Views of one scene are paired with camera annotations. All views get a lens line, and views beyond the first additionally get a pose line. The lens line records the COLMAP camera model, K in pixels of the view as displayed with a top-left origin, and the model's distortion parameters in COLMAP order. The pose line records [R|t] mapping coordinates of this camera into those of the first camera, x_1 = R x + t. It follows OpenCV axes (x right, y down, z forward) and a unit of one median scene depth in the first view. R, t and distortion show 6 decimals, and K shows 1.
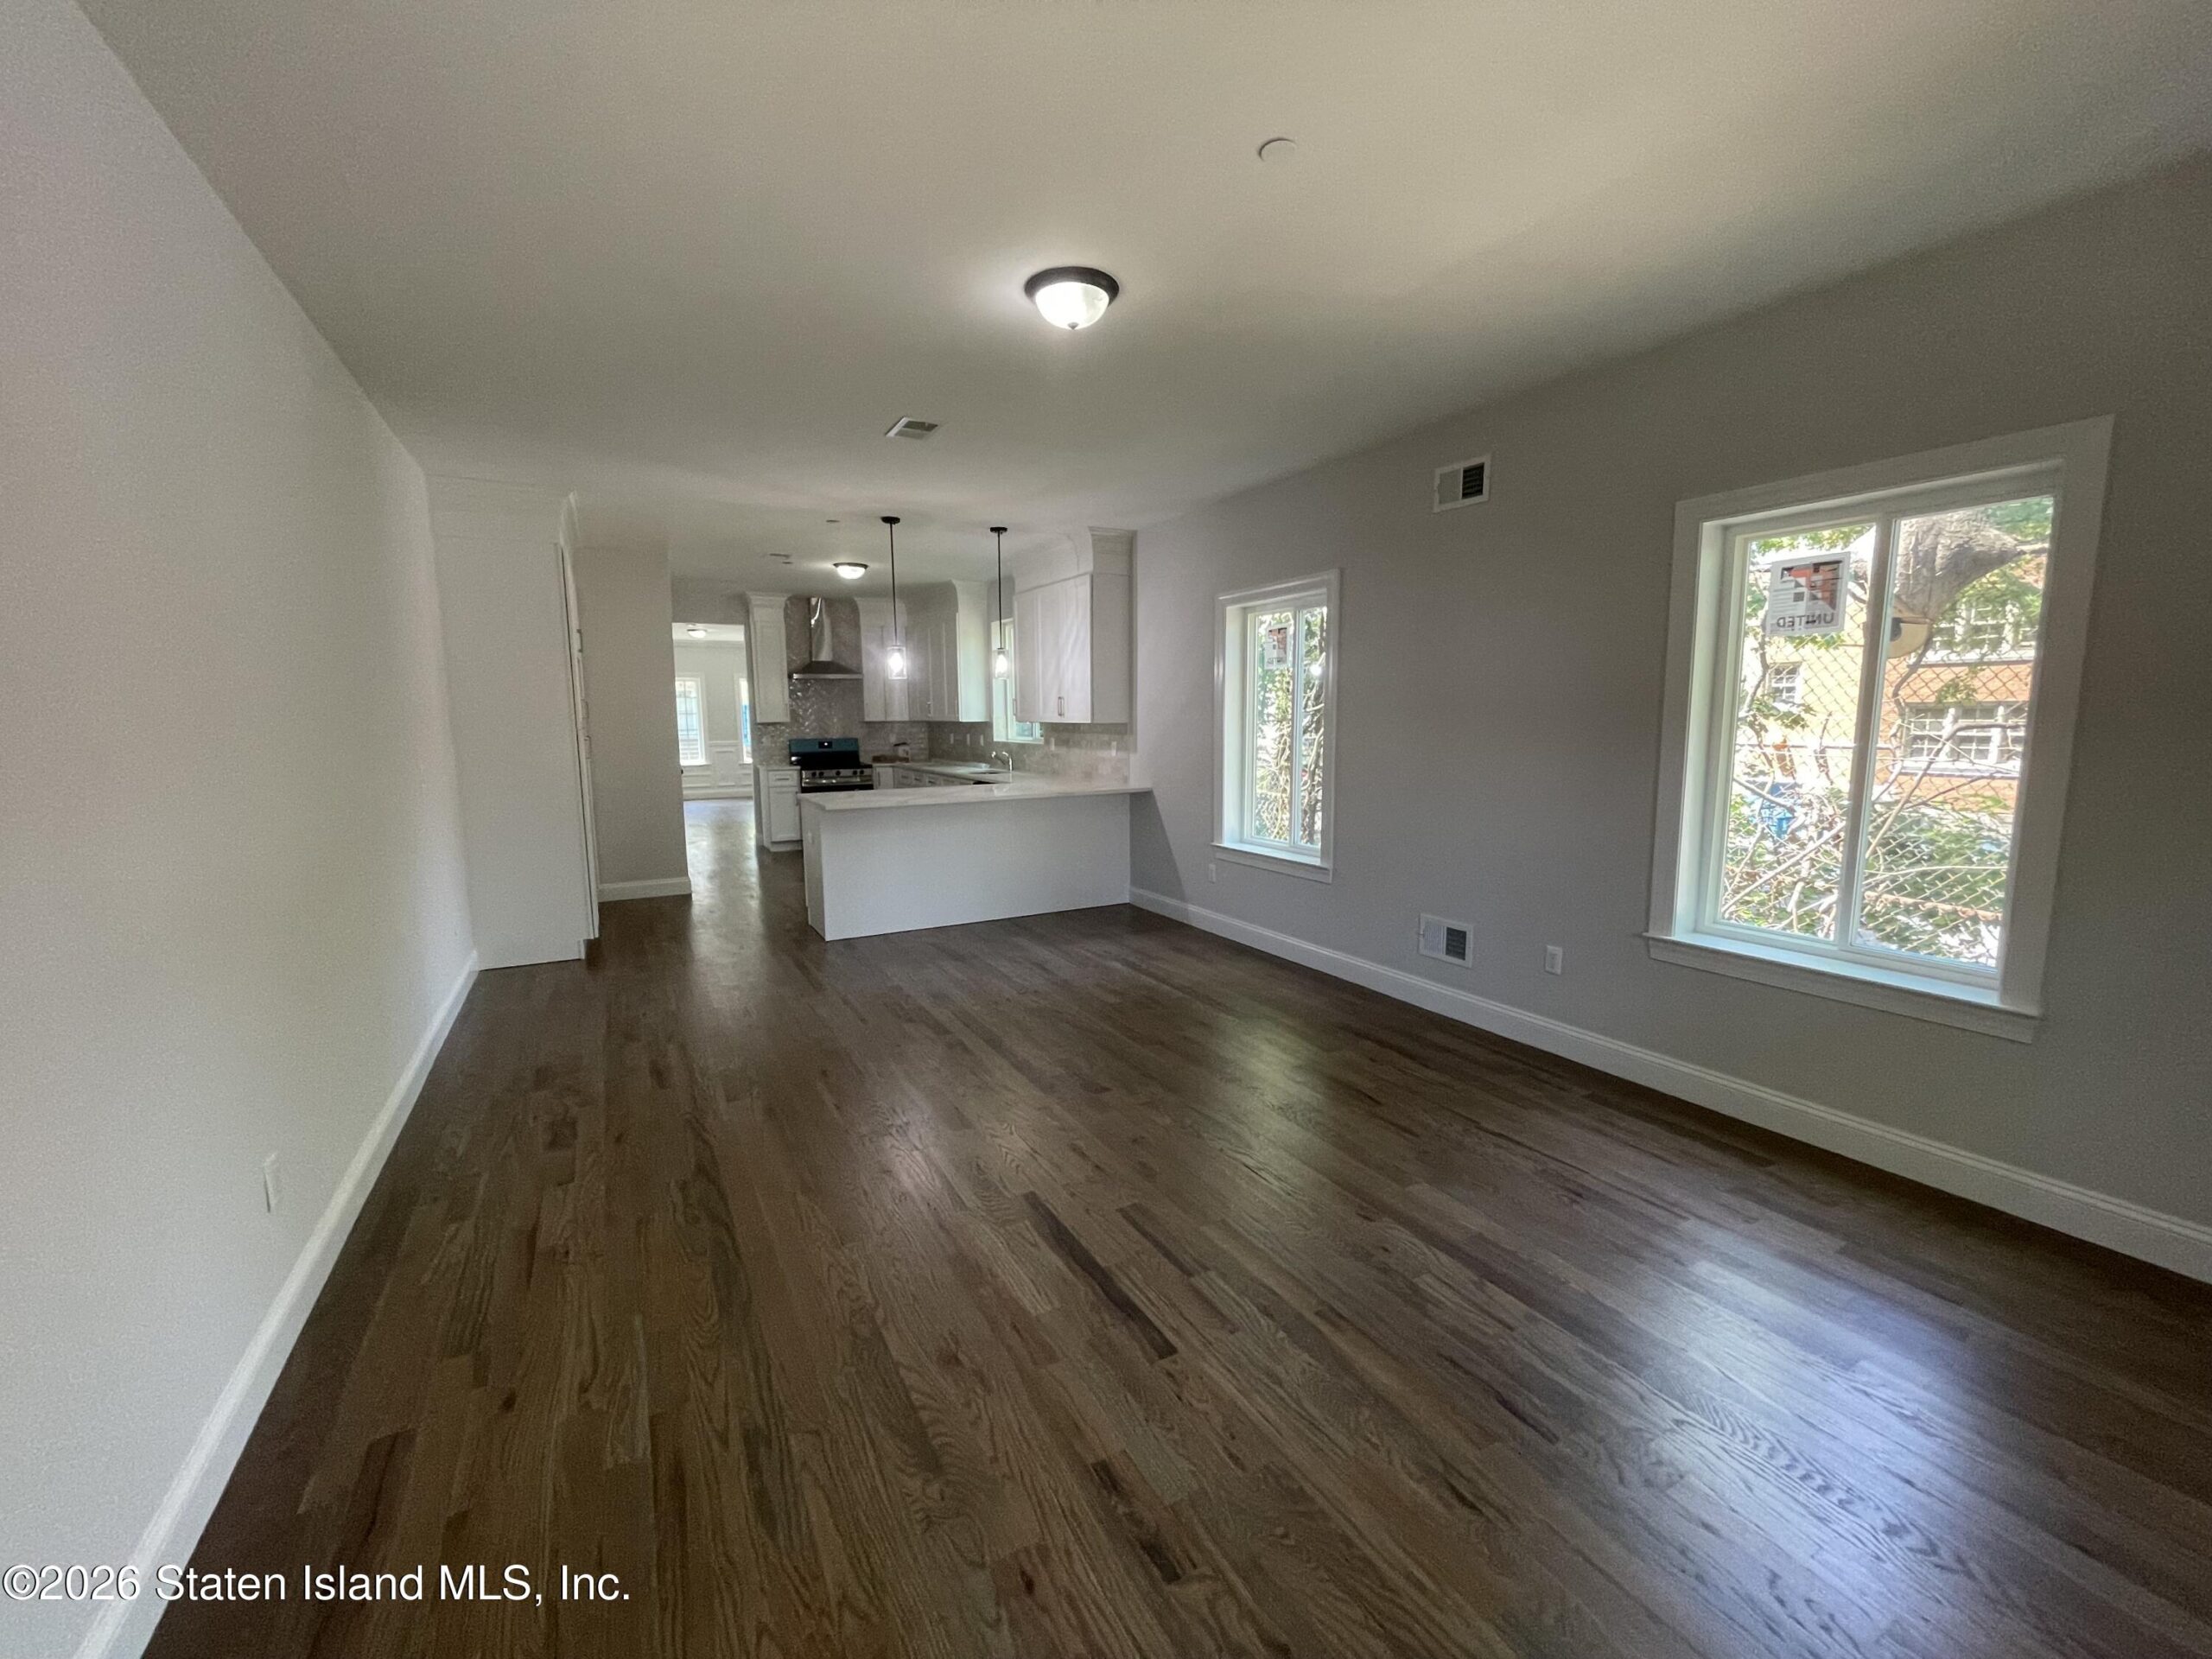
lens RADIAL K [[888.8, 0, 1093.1], [0, 888.8, 823.1], [0, 0, 1]] dist [-0.001519, 0.000389]
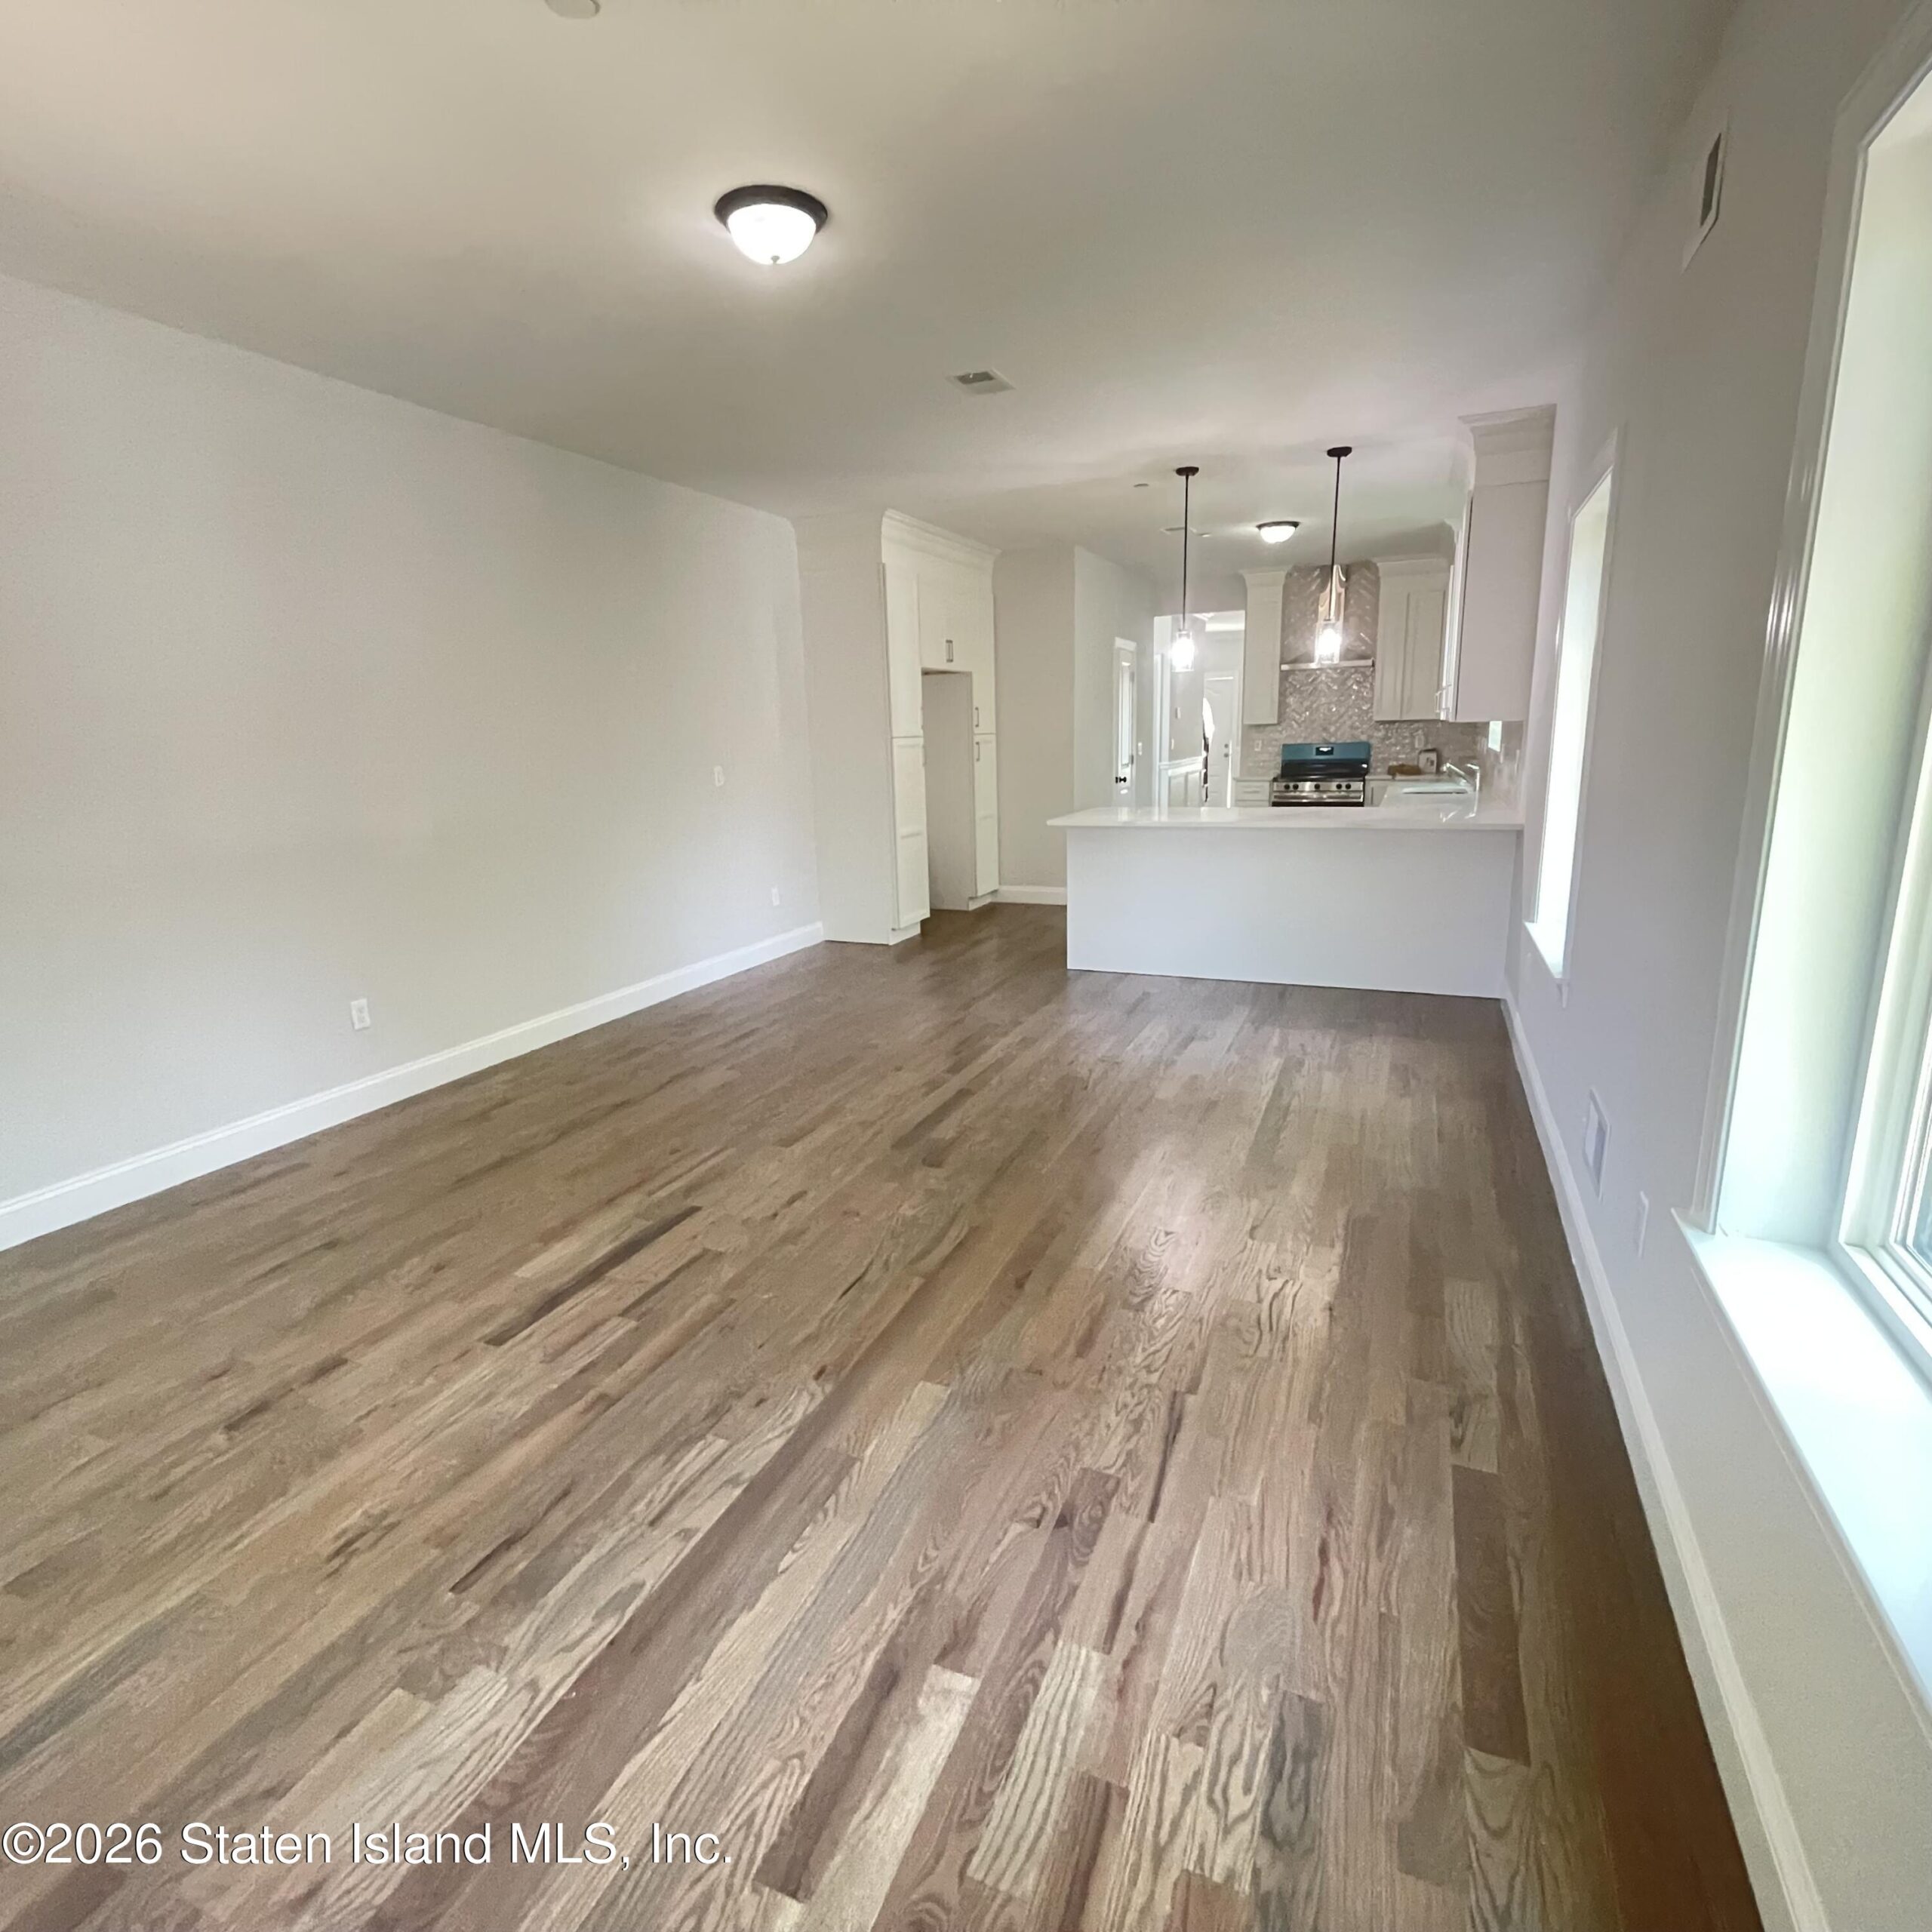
lens RADIAL K [[1038.4, 0, 954.1], [0, 1038.4, 962.1], [0, 0, 1]] dist [-0.001002, -0.001225]
pose [[0.612705, 0.164766, -0.772945, 0.642427], [-0.073774, 0.985680, 0.151633, -0.039438], [0.786861, -0.035883, 0.616087, 0.337252]]
